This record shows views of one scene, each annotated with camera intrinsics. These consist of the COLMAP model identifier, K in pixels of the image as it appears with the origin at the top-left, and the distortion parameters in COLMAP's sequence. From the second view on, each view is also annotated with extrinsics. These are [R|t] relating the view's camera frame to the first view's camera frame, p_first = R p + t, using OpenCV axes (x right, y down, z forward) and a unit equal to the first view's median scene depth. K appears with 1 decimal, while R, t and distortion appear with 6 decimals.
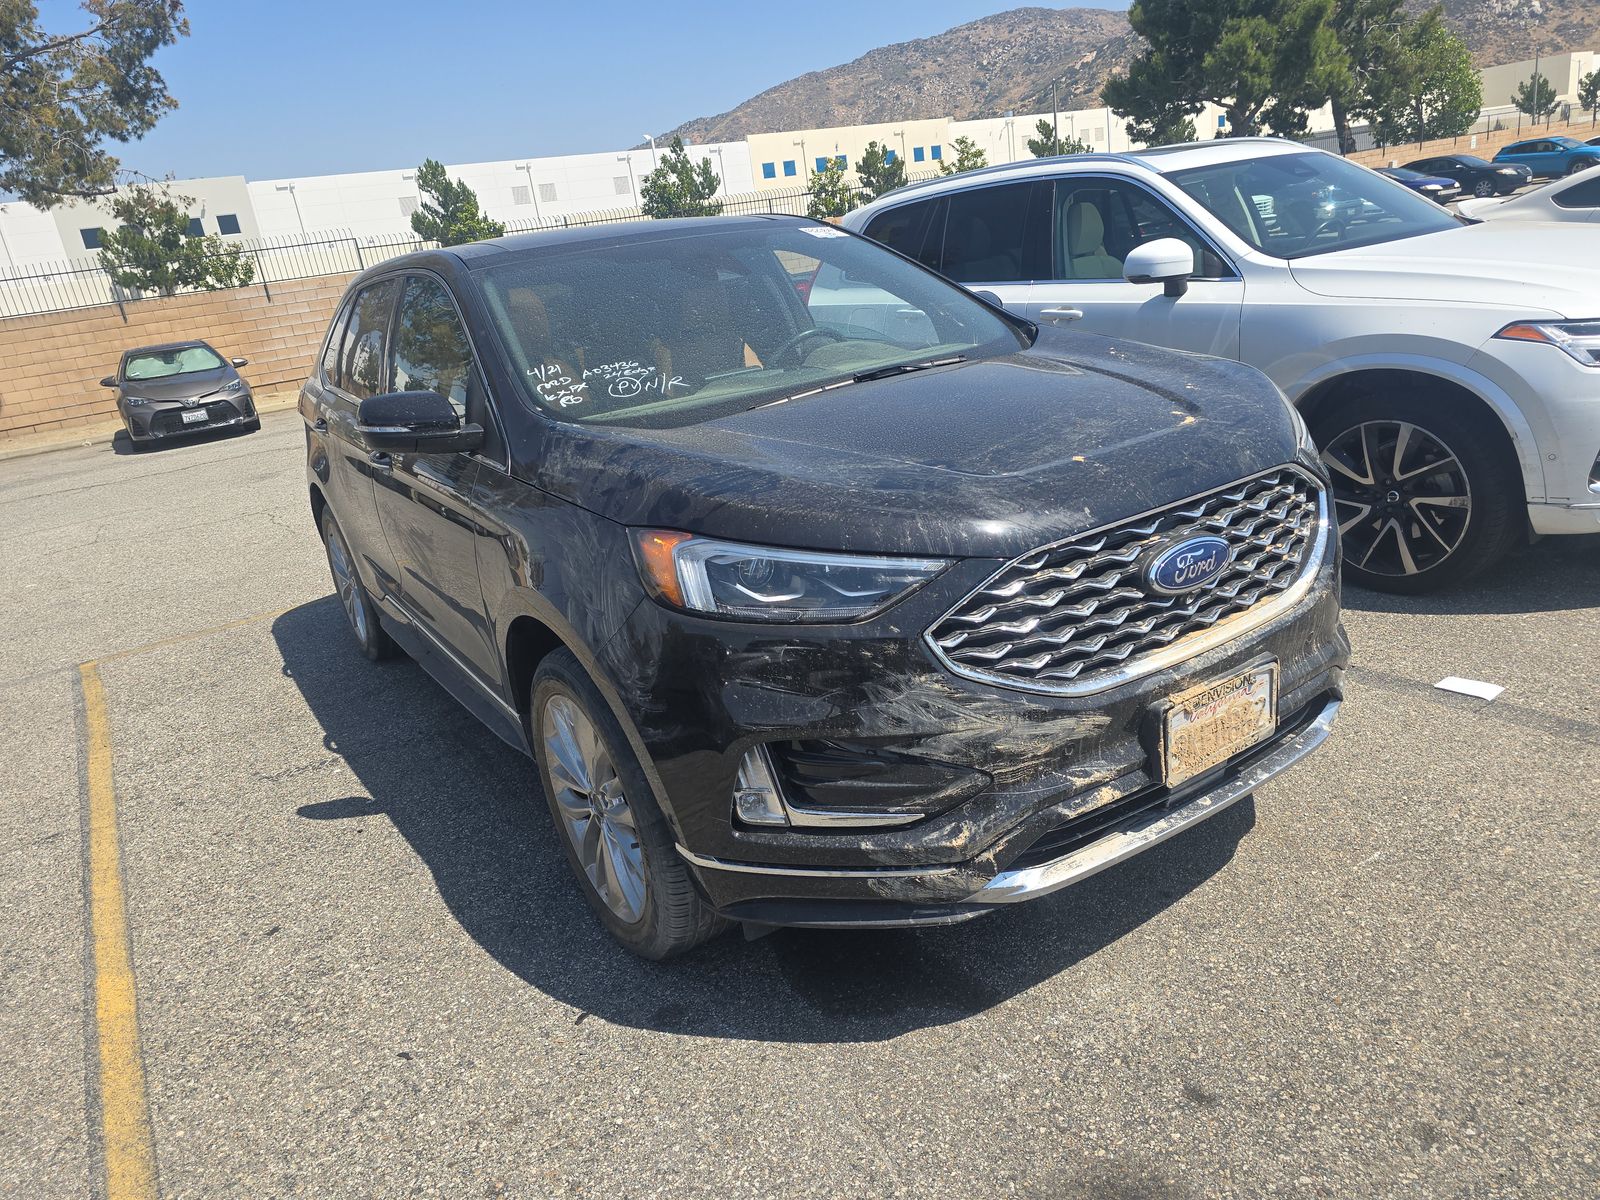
lens RADIAL K [[1075.4, 0, 805.1], [0, 1075.4, 598.8], [0, 0, 1]] dist [0.065951, -0.066866]
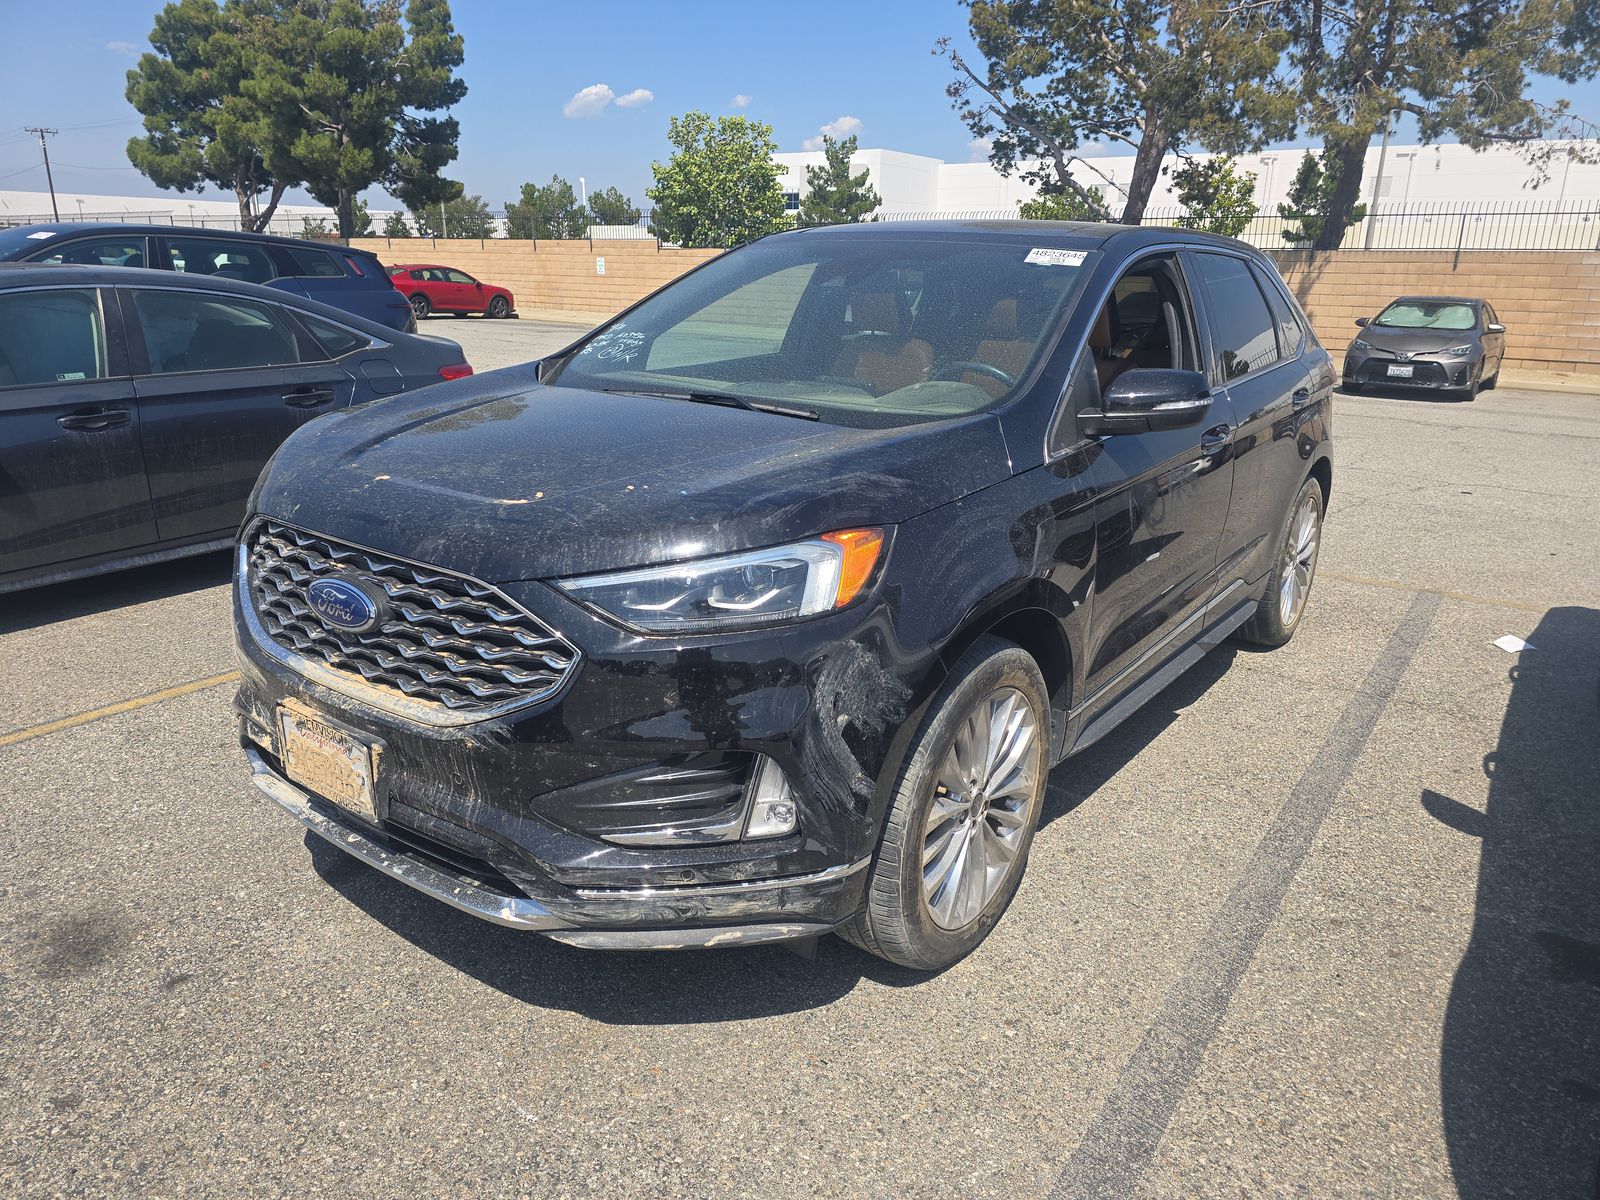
lens RADIAL K [[1085.2, 0, 800.0], [0, 1085.2, 600.0], [0, 0, 1]] dist [0.046280, -0.044061]
pose [[0.340469, 0.406966, -0.847620, 1.212938], [-0.362824, 0.888523, 0.280867, -0.424423], [0.867433, 0.211910, 0.450171, 0.805368]]
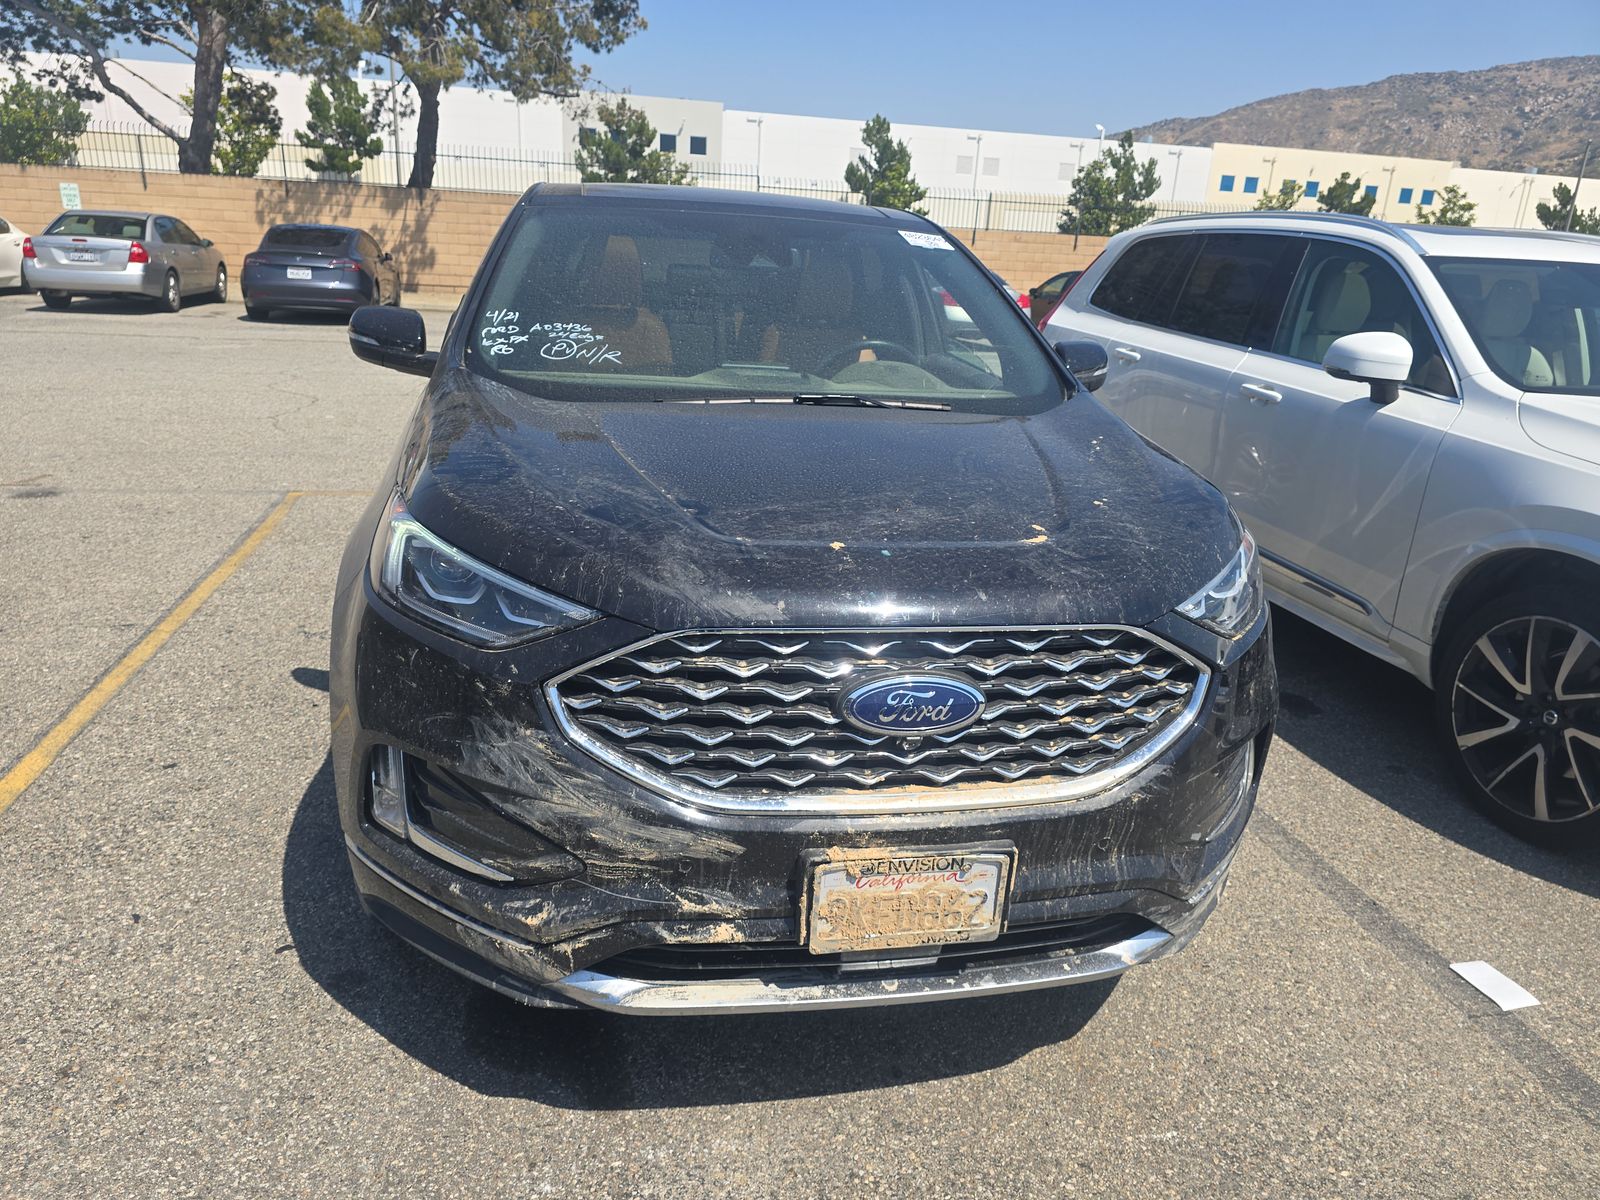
lens RADIAL K [[1085.2, 0, 800.0], [0, 1085.2, 600.0], [0, 0, 1]] dist [0.046280, -0.044061]
pose [[0.914616, 0.288332, -0.283448, 0.429852], [-0.284130, 0.957103, 0.056776, -0.115415], [0.287659, 0.028607, 0.957305, 0.164658]]
